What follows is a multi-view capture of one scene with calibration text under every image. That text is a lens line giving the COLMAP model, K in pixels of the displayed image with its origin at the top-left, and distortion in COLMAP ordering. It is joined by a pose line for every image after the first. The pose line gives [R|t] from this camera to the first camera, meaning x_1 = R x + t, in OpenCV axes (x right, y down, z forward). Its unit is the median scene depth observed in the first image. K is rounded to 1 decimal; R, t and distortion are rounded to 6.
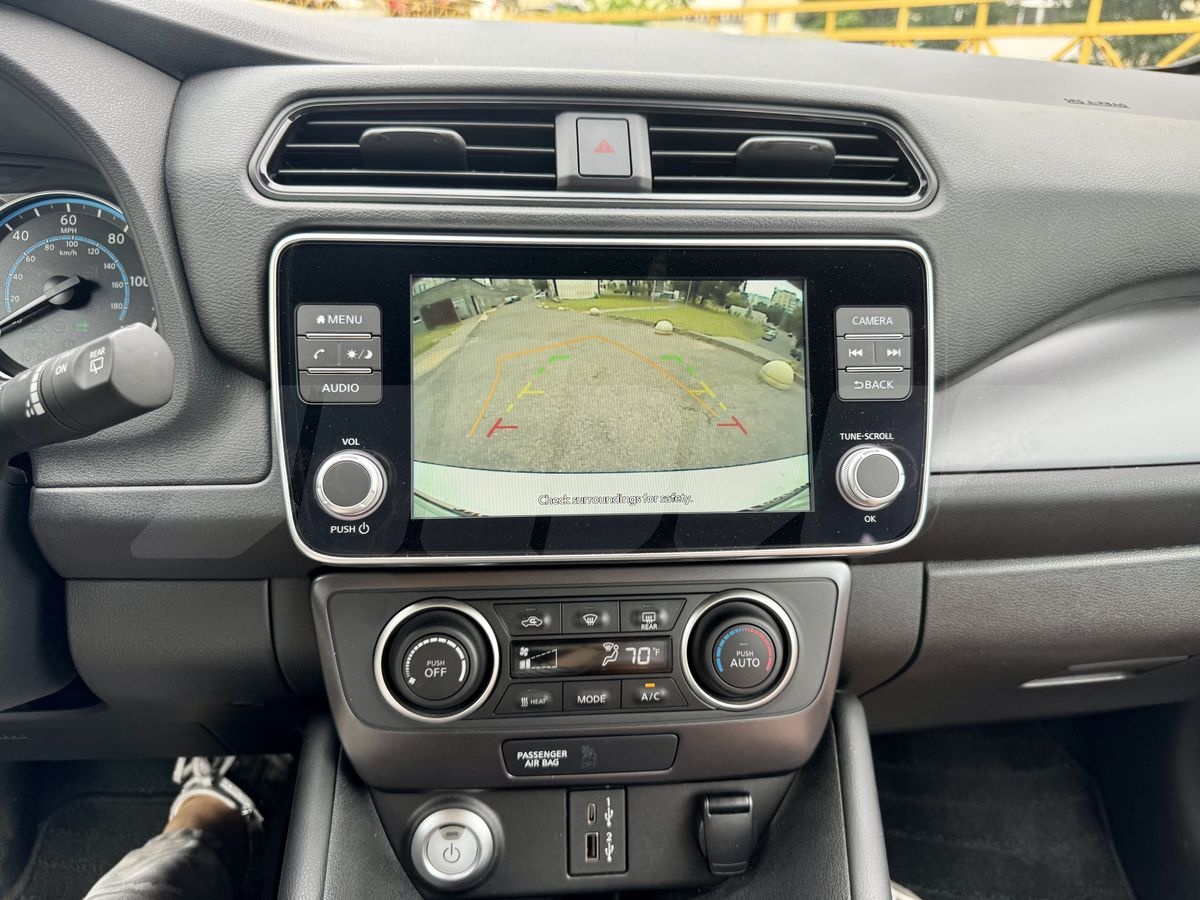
lens RADIAL K [[837.2, 0, 600.0], [0, 837.2, 450.0], [0, 0, 1]] dist [0.046975, -0.081338]
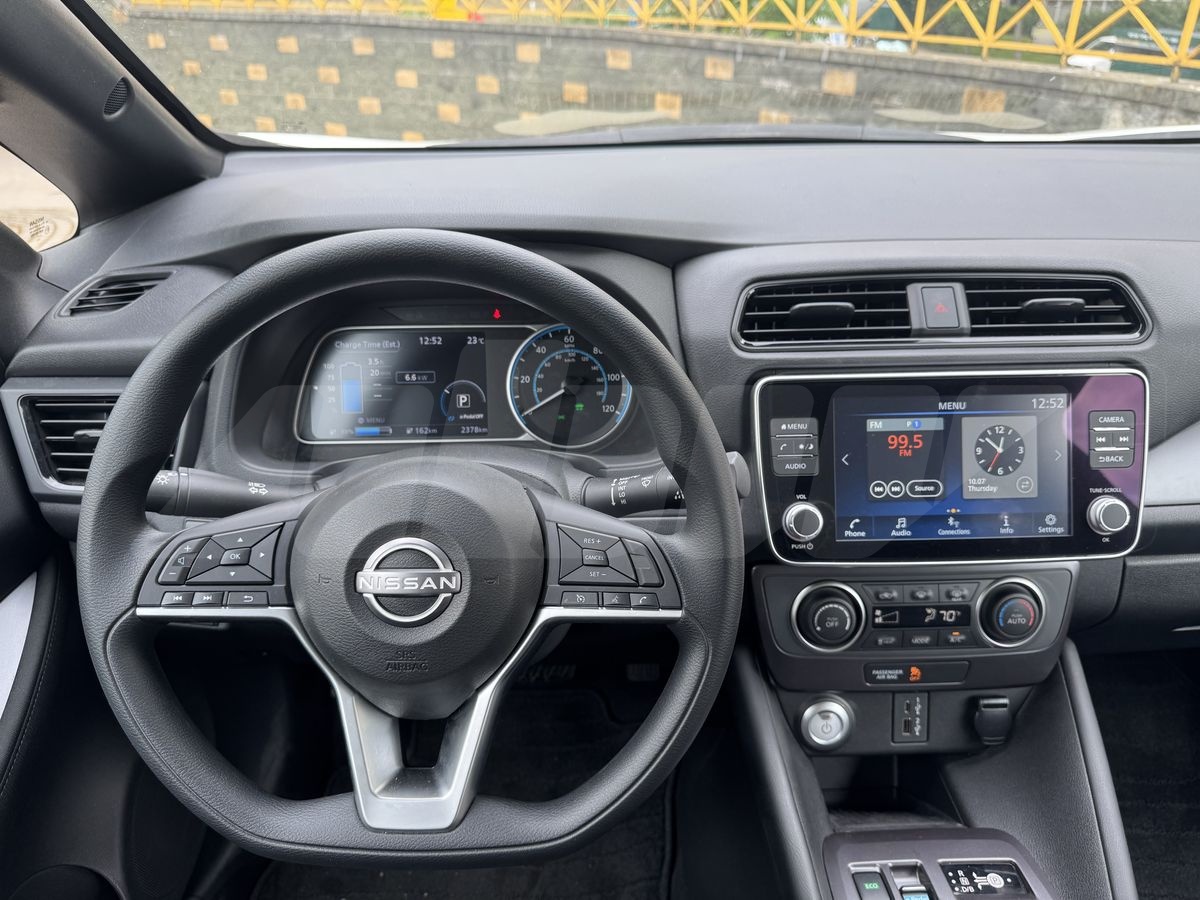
lens RADIAL K [[837.2, 0, 600.0], [0, 837.2, 450.0], [0, 0, 1]] dist [0.046975, -0.081338]
pose [[0.997423, -0.001146, -0.071741, -0.519353], [0.008180, 0.995170, 0.097827, -0.247437], [0.071282, -0.098162, 0.992614, -0.663727]]
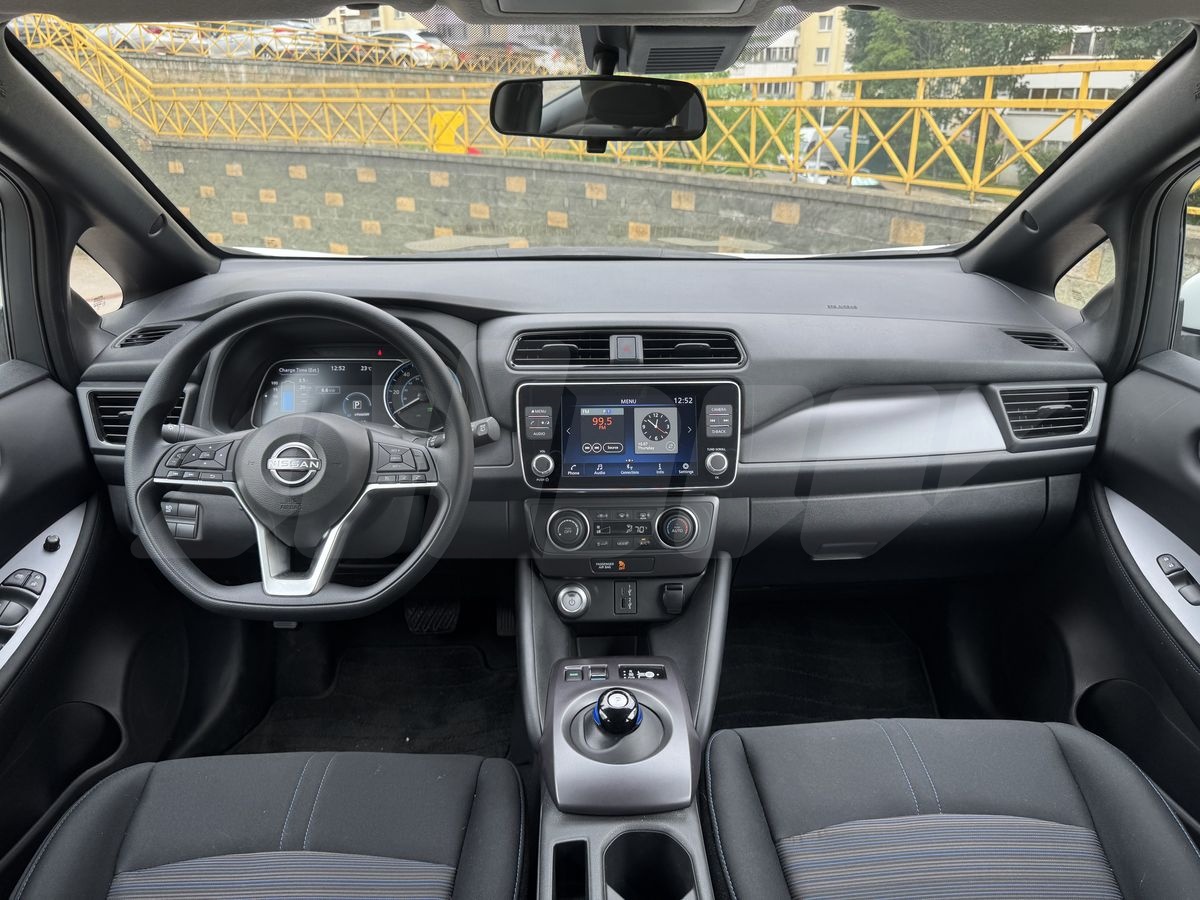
lens RADIAL K [[830.2, 0, 614.8], [0, 830.2, 452.9], [0, 0, 1]] dist [0.077288, -0.134308]
pose [[0.998709, -0.002415, -0.050739, 0.104722], [0.000941, 0.999577, -0.029060, 0.073391], [0.050788, 0.028975, 0.998289, -1.756886]]
